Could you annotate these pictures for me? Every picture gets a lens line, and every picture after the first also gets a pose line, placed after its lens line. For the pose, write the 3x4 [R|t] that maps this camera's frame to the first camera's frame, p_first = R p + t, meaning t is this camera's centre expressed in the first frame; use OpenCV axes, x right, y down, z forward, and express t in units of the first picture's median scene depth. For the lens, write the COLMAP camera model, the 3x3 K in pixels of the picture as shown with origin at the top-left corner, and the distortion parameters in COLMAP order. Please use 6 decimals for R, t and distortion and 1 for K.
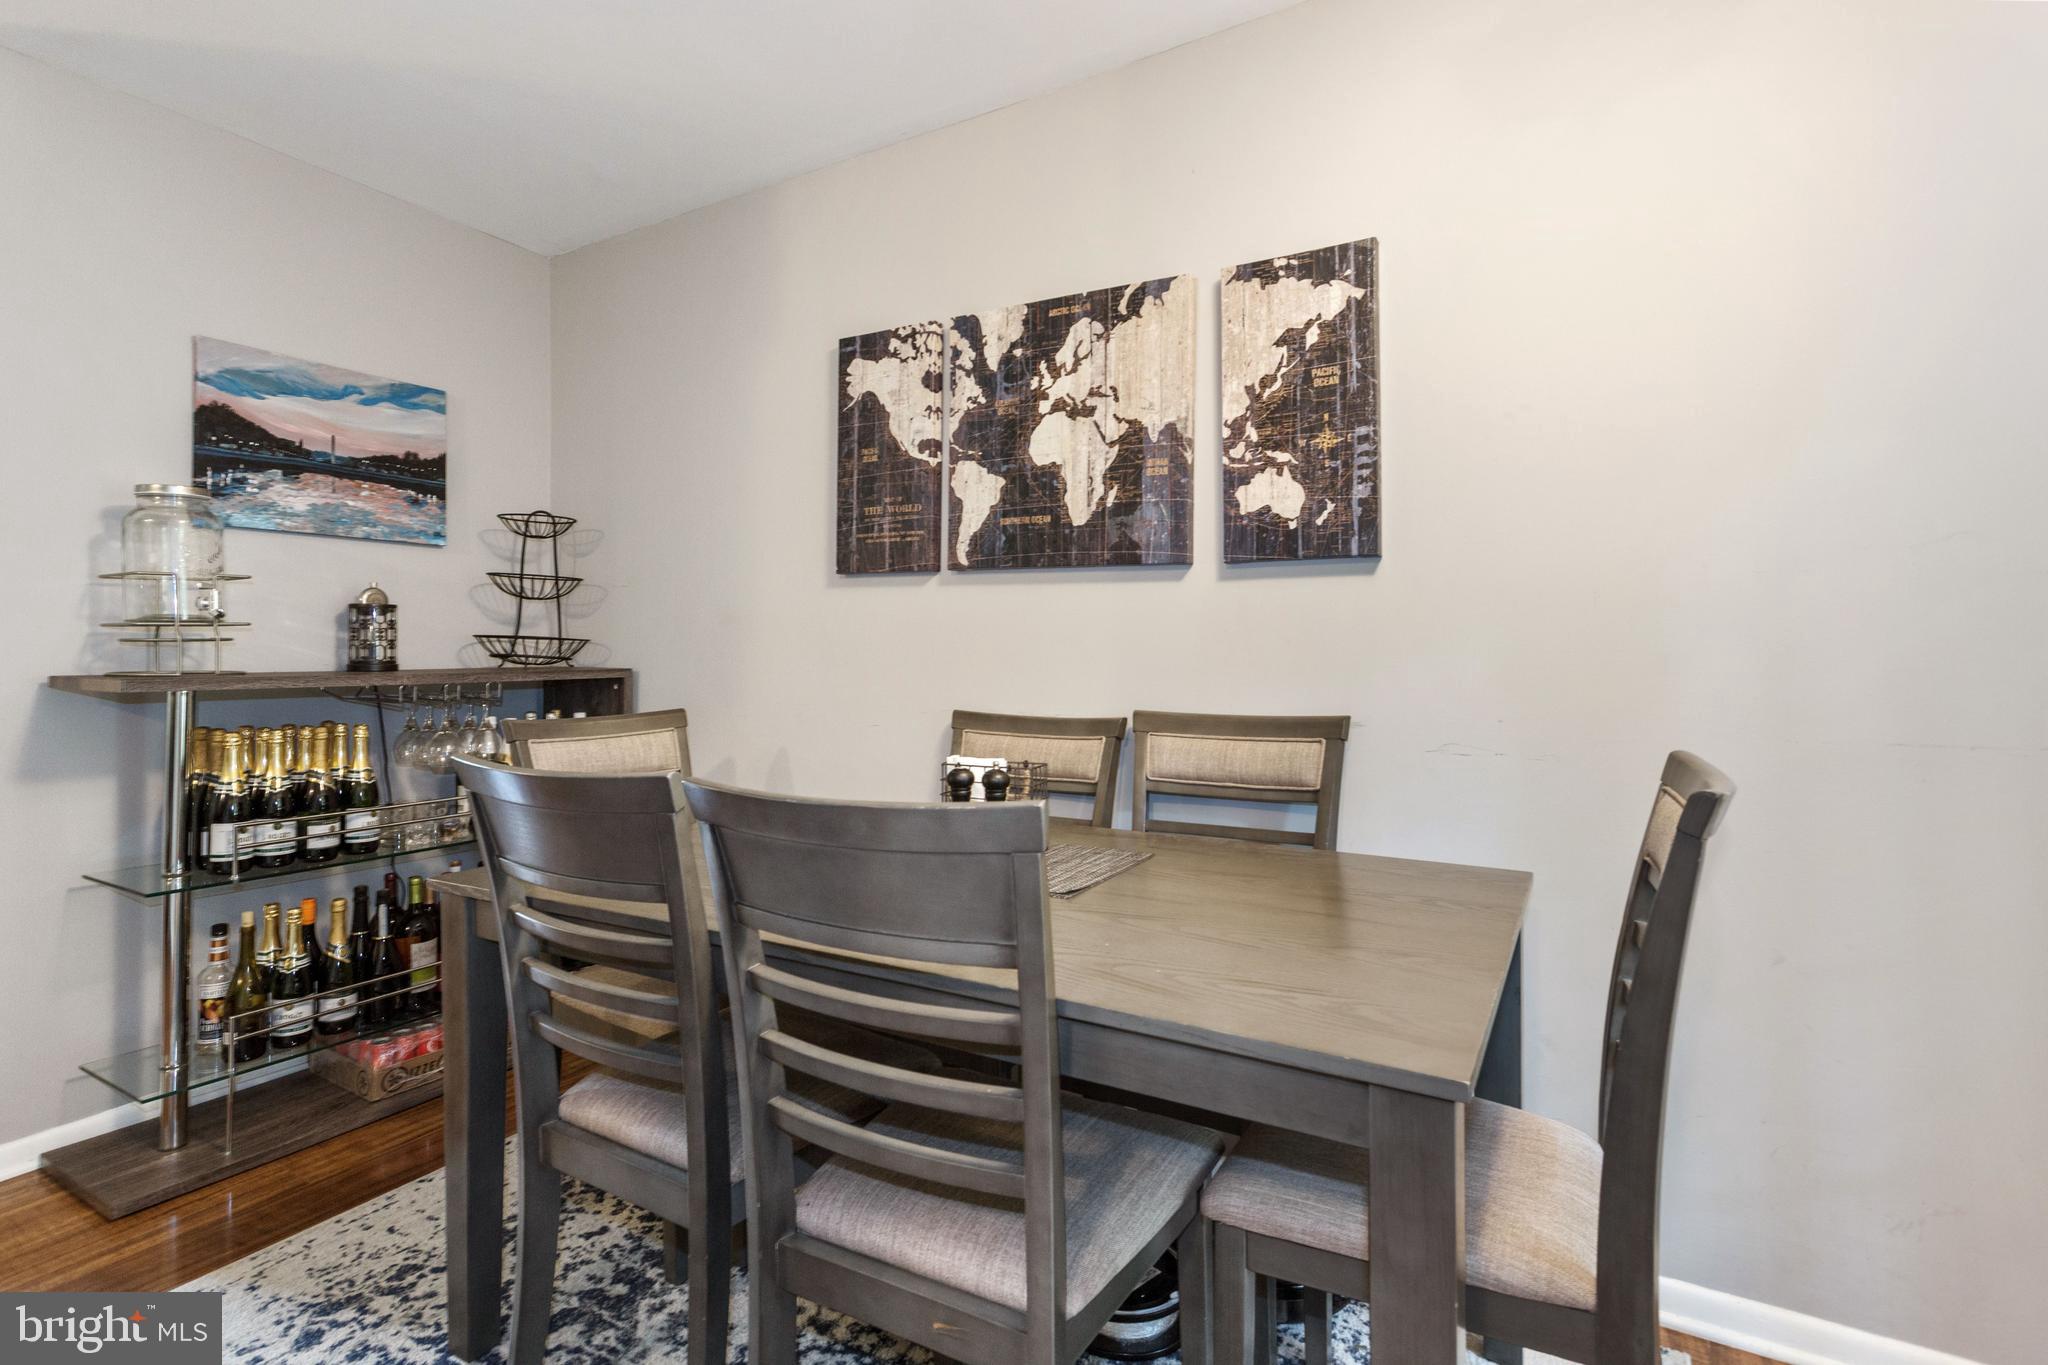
lens RADIAL K [[984.9, 0, 970.7], [0, 984.9, 639.4], [0, 0, 1]] dist [0.006774, 0.001957]
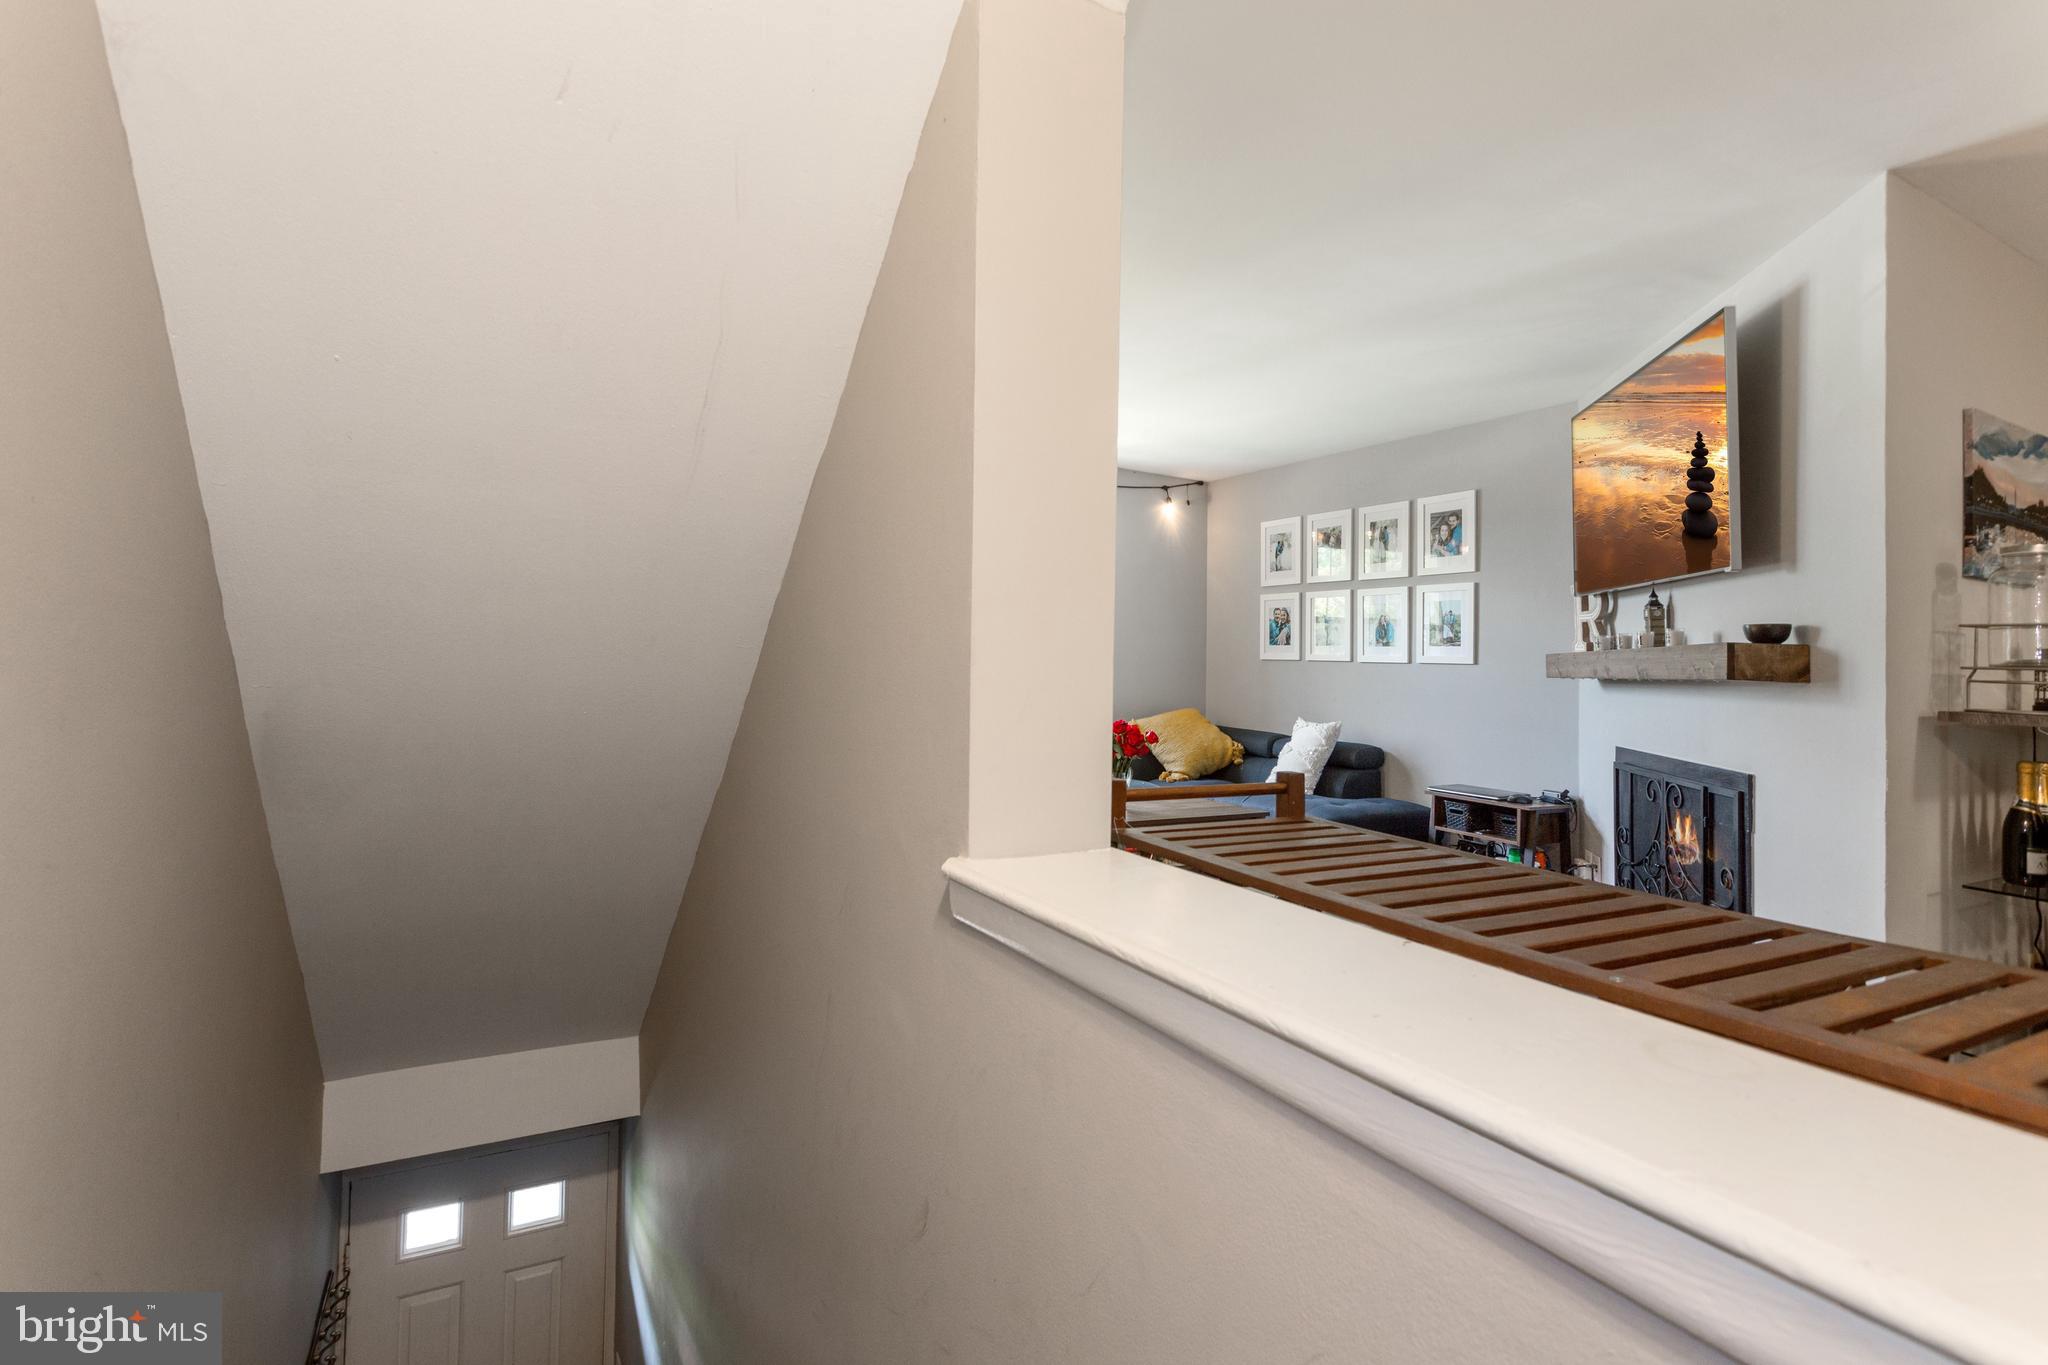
lens RADIAL K [[984.9, 0, 991.6], [0, 984.9, 638.3], [0, 0, 1]] dist [0.006774, 0.001957]
pose [[0.868542, 0.013953, -0.495419, -1.234276], [-0.023539, 0.999637, -0.013114, -0.007225], [0.495056, 0.023051, 0.868555, -0.542939]]
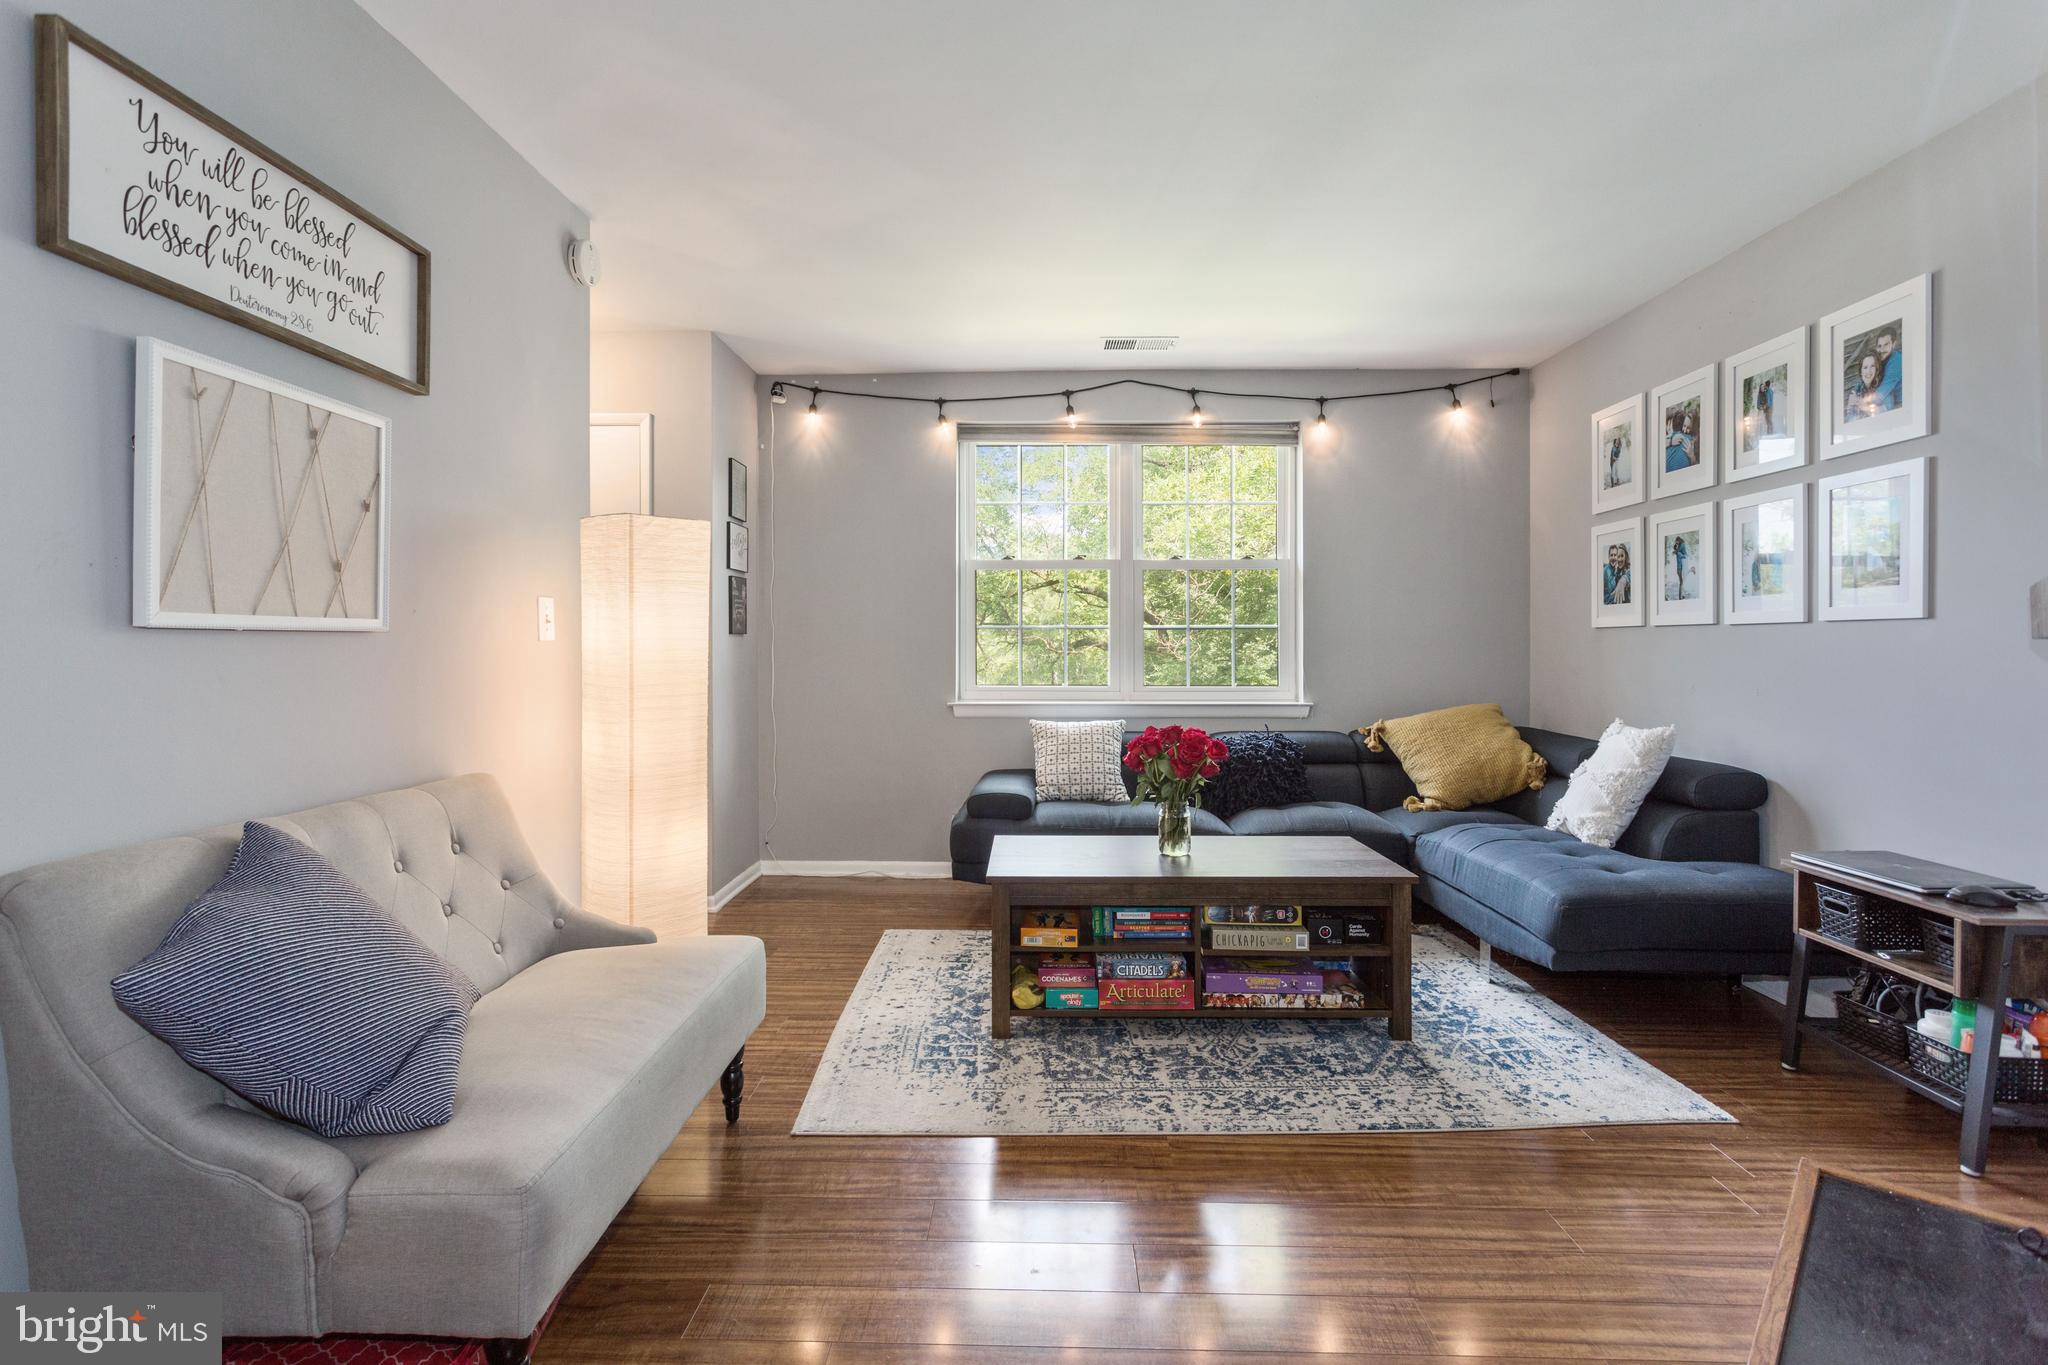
lens RADIAL K [[984.9, 0, 1026.4], [0, 984.9, 649.6], [0, 0, 1]] dist [0.006774, 0.001957]
pose [[0.504213, 0.000509, -0.863579, -0.939319], [0.012422, 0.999892, 0.007843, 0.010377], [0.863490, -0.014682, 0.504152, 0.412316]]
